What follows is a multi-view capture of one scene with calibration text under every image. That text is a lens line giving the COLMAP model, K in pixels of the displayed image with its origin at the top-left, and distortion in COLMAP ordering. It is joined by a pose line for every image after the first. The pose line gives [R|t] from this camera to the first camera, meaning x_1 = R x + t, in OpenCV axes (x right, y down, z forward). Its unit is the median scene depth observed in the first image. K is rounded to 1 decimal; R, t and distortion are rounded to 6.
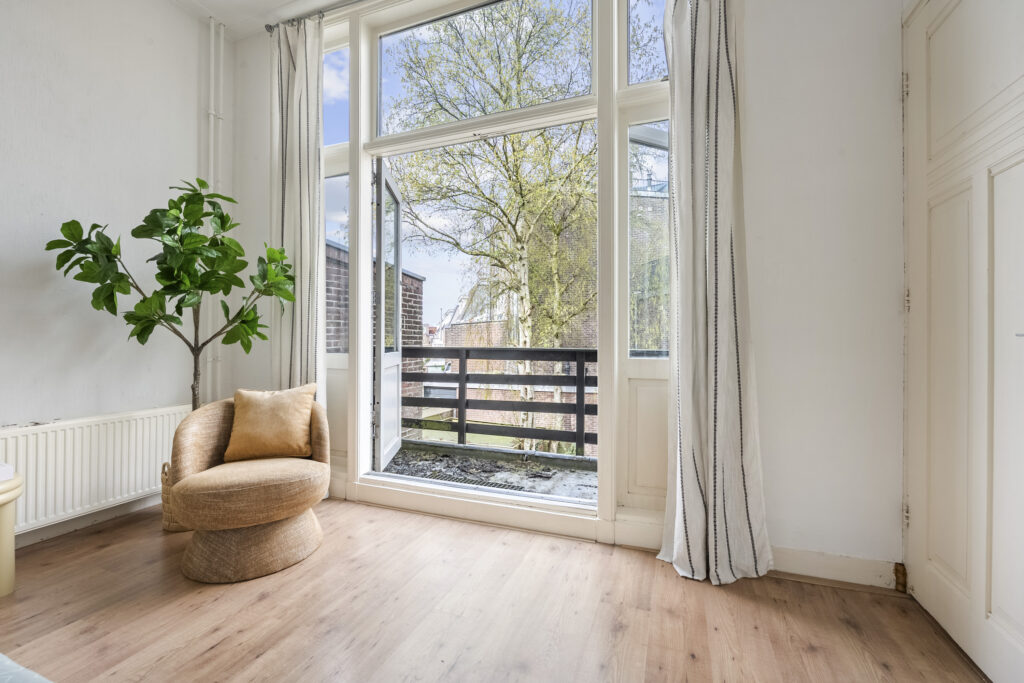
lens RADIAL K [[426.3, 0, 513.2], [0, 426.3, 337.4], [0, 0, 1]] dist [0.000106, -0.000075]
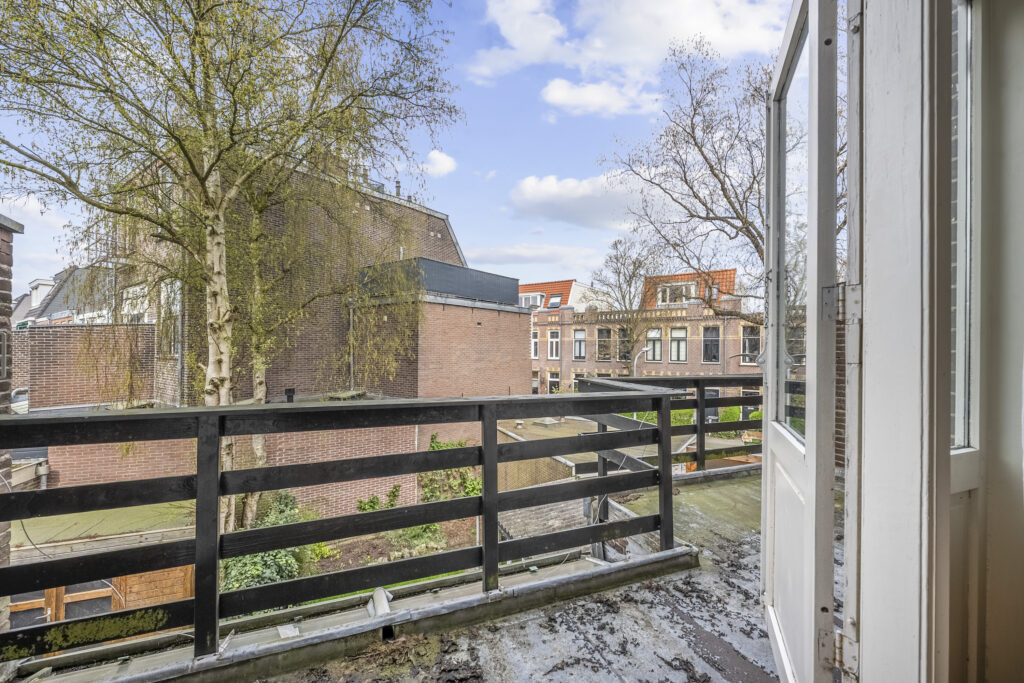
lens RADIAL K [[414.3, 0, 513.2], [0, 414.3, 346.9], [0, 0, 1]] dist [-0.000771, -0.000087]
pose [[0.732330, 0.005028, 0.680932, -0.077123], [-0.009322, 0.999953, 0.002642, -0.017738], [-0.680887, -0.008282, 0.732342, 0.227269]]
